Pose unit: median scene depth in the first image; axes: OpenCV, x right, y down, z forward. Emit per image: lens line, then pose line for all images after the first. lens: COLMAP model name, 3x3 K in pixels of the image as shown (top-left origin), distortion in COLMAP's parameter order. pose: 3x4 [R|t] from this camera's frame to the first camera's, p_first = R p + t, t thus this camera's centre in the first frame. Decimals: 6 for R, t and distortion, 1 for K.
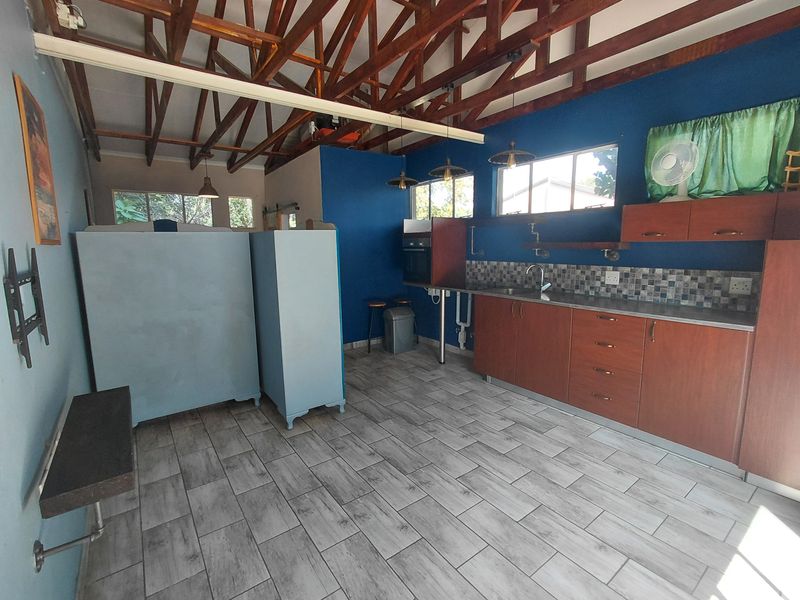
lens RADIAL K [[369.2, 0, 400.9], [0, 369.2, 294.3], [0, 0, 1]] dist [-0.002255, 0.000319]
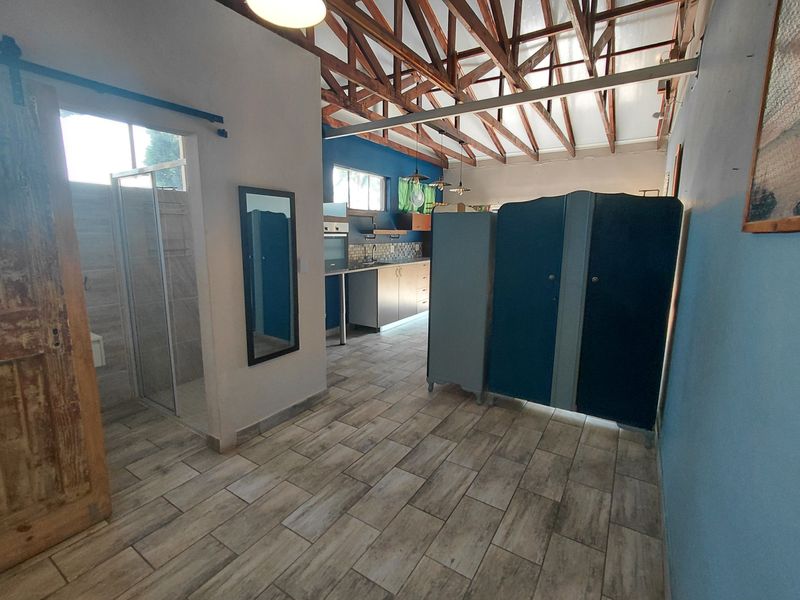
lens RADIAL K [[369.2, 0, 400.9], [0, 369.2, 294.3], [0, 0, 1]] dist [-0.002255, 0.000319]
pose [[-0.362126, -0.142768, 0.921131, -1.242105], [0.124578, 0.971923, 0.199616, -0.193610], [-0.923767, 0.187039, -0.334173, 1.645287]]
